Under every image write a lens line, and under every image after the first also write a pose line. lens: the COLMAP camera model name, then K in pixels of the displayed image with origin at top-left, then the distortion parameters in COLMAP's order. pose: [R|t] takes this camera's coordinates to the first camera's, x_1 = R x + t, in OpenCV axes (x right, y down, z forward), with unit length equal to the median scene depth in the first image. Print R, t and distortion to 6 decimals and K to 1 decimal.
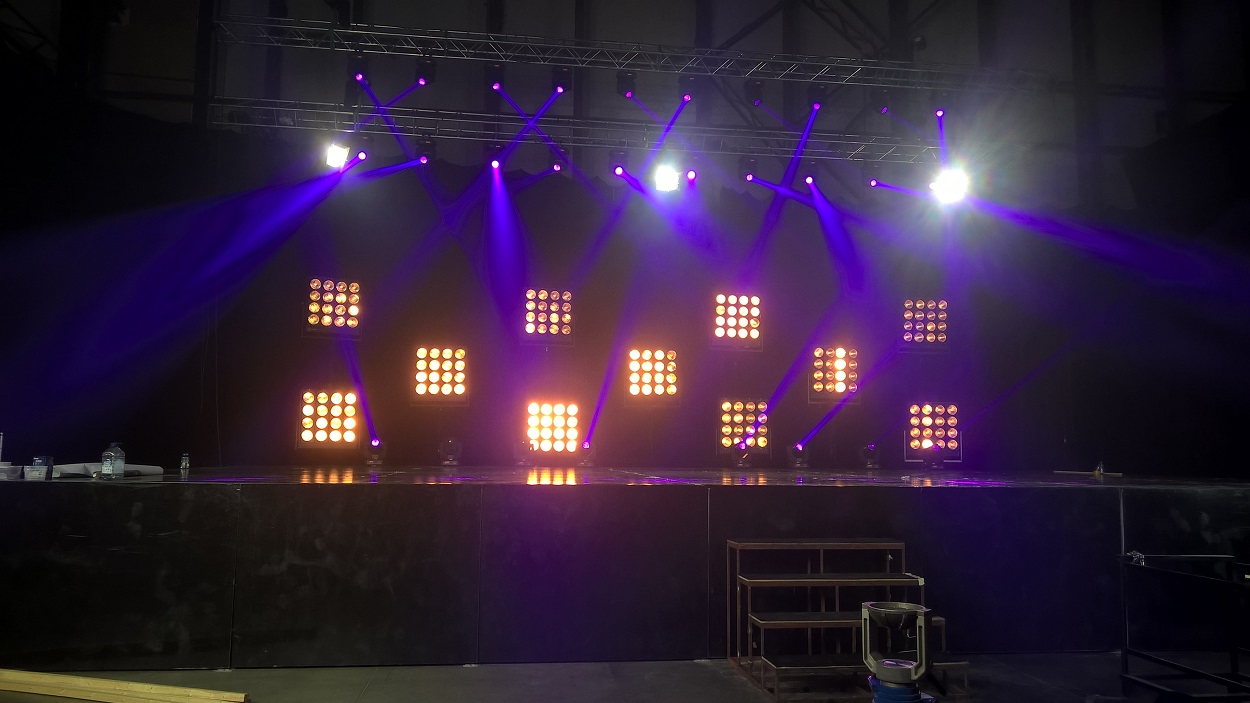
lens RADIAL K [[914.2, 0, 619.4], [0, 914.2, 350.1], [0, 0, 1]] dist [0.000908, -0.008594]
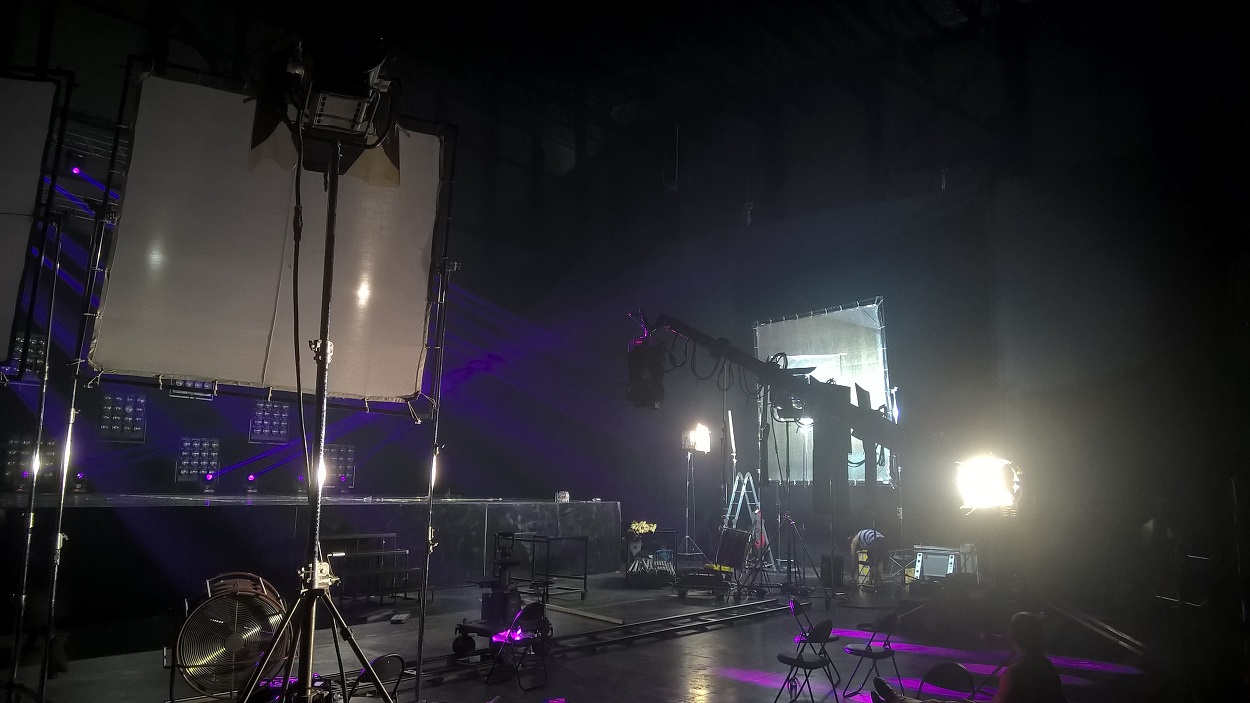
lens RADIAL K [[914.2, 0, 619.4], [0, 914.2, 350.1], [0, 0, 1]] dist [0.000908, -0.008594]
pose [[0.728744, 0.100594, 0.677358, -0.316502], [-0.085496, 0.994777, -0.055752, -0.048644], [-0.679429, -0.017282, 0.733538, -0.332288]]
